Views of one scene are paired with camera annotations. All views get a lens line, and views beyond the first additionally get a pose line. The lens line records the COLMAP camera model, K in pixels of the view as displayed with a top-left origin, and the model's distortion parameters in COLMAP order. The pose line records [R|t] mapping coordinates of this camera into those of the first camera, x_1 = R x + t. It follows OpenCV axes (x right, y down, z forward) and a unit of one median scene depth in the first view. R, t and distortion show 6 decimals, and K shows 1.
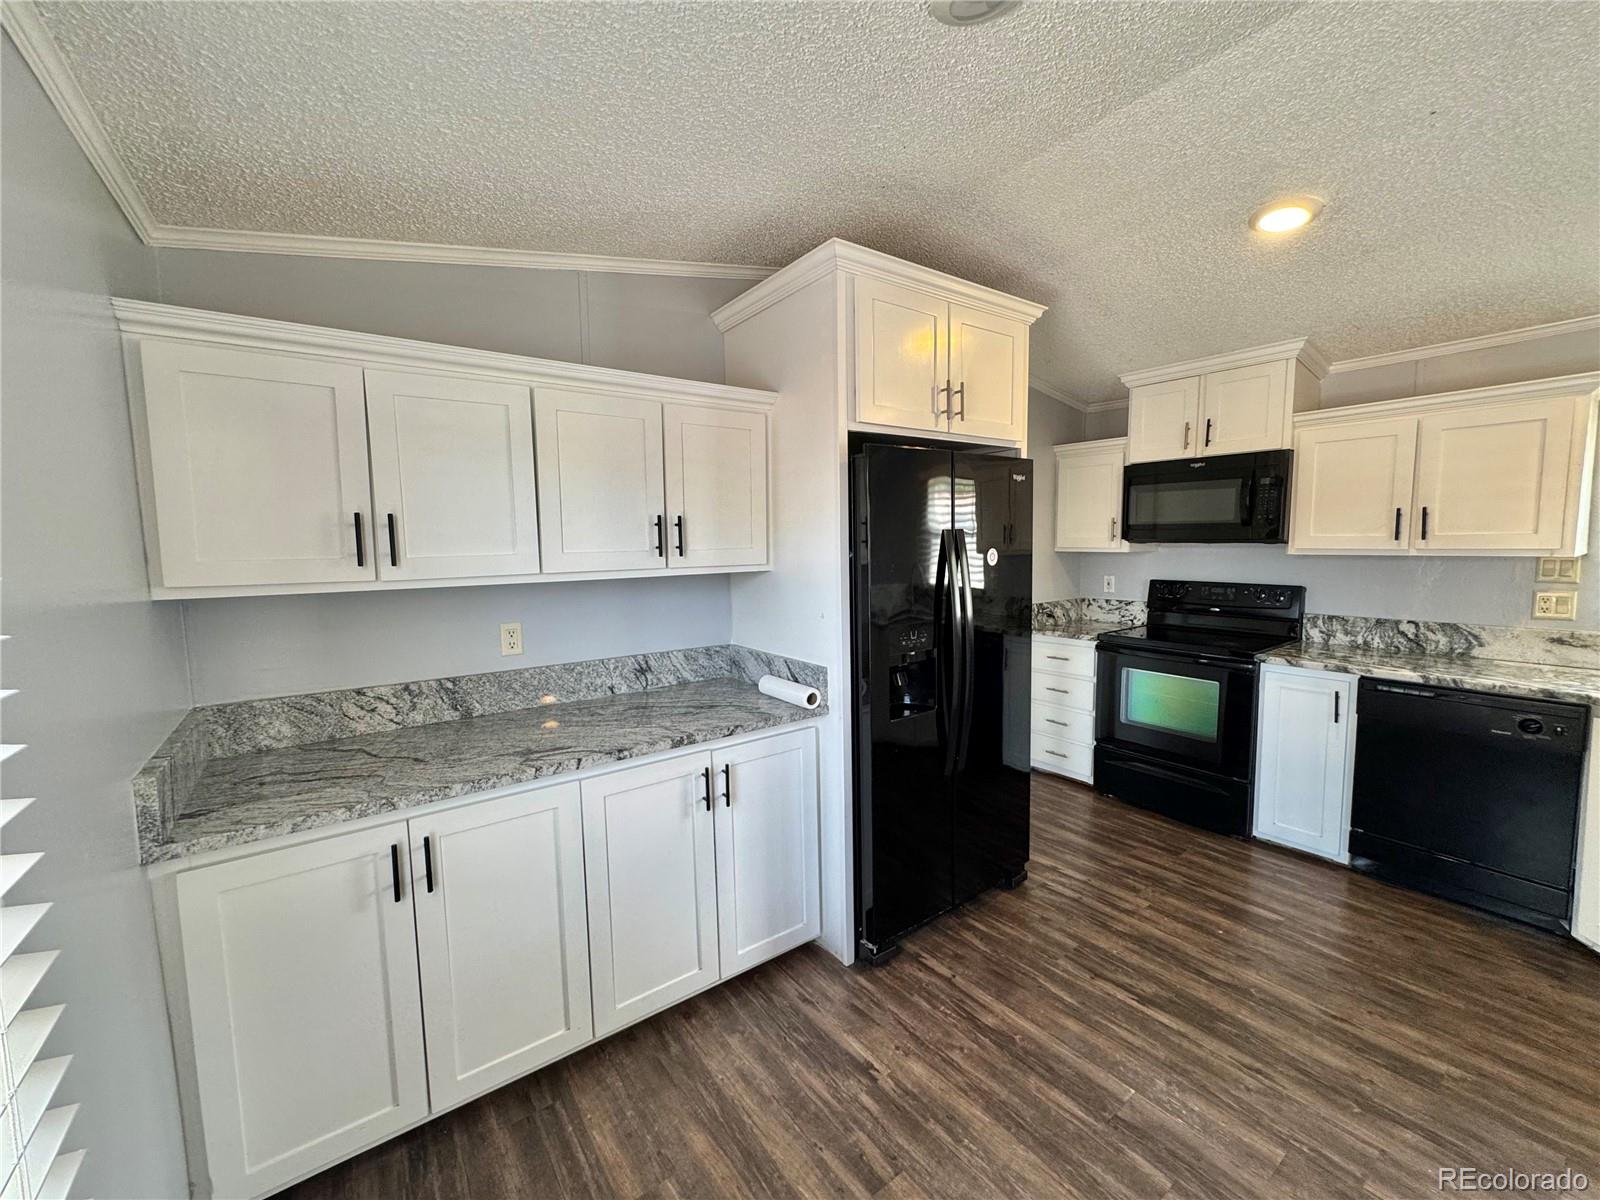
lens RADIAL K [[645.2, 0, 803.0], [0, 645.2, 598.8], [0, 0, 1]] dist [0.001719, -0.000428]
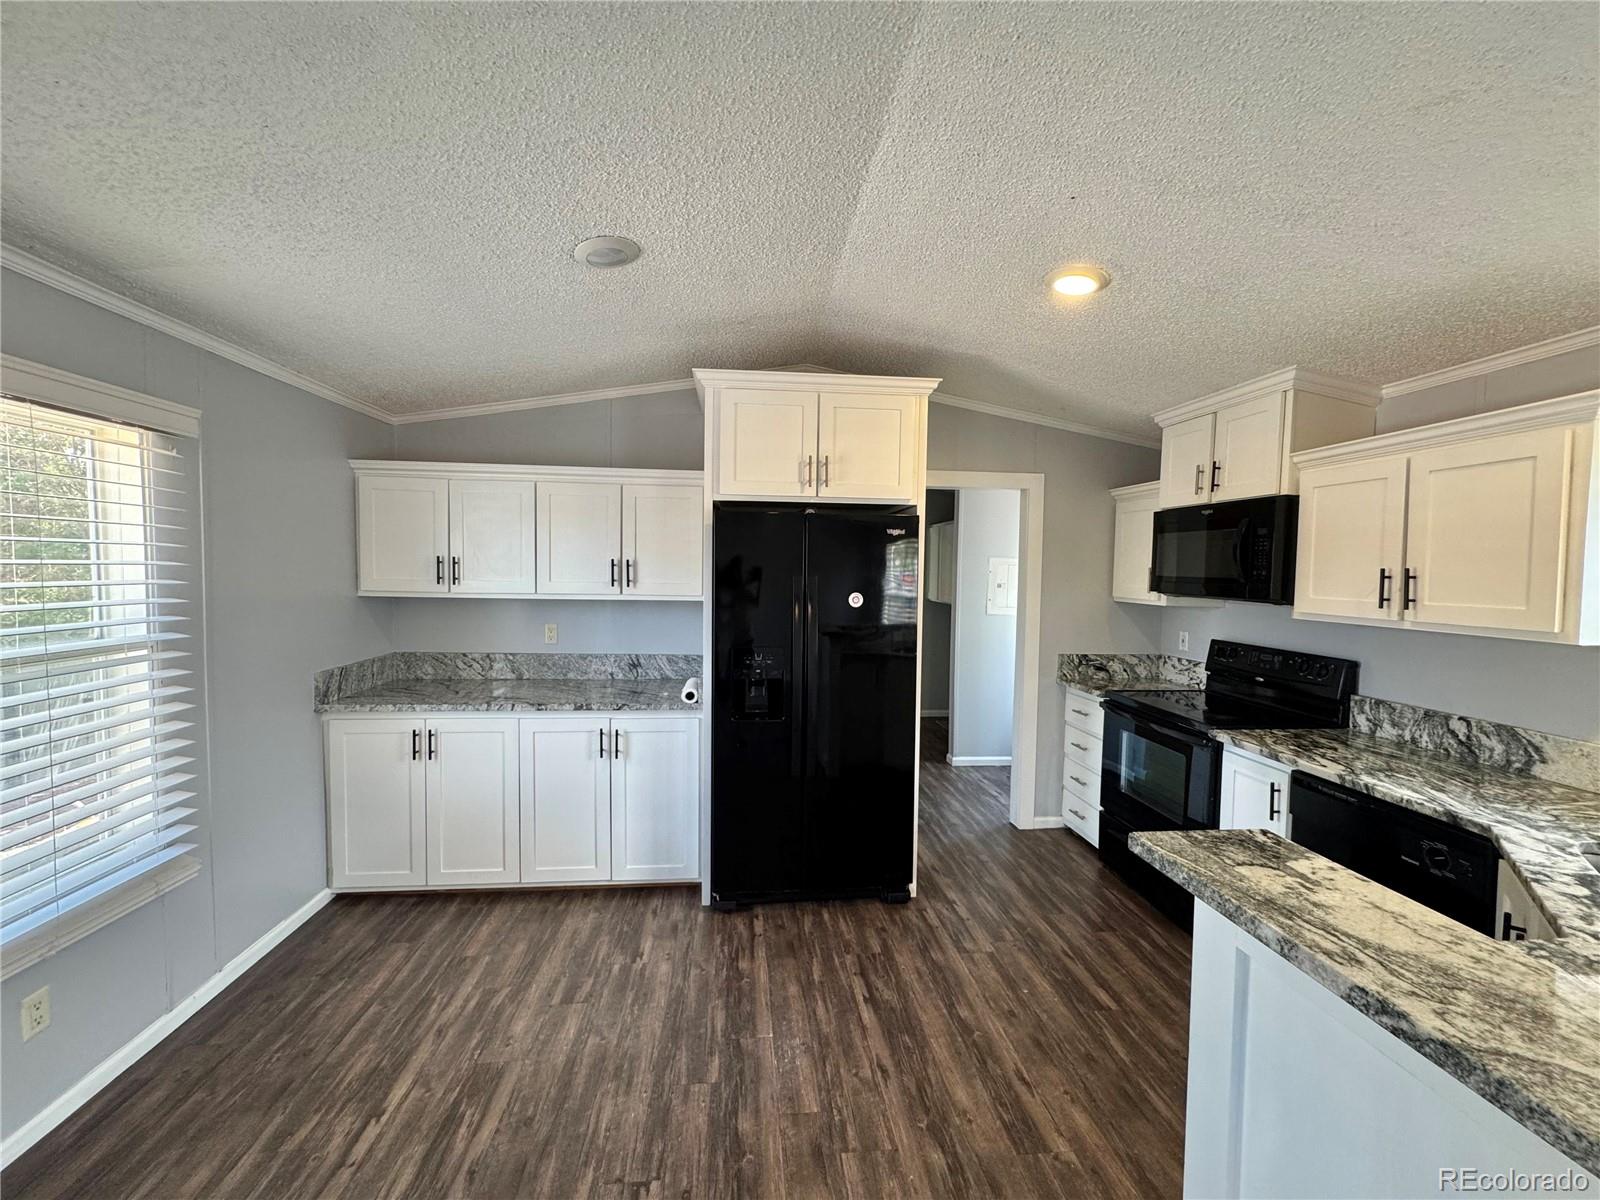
lens RADIAL K [[645.2, 0, 796.4], [0, 645.2, 598.1], [0, 0, 1]] dist [0.001719, -0.000428]
pose [[0.858655, 0.054197, -0.509680, 0.820123], [-0.078245, 0.996599, -0.025845, -0.030220], [0.506546, 0.062071, 0.859976, -0.063673]]
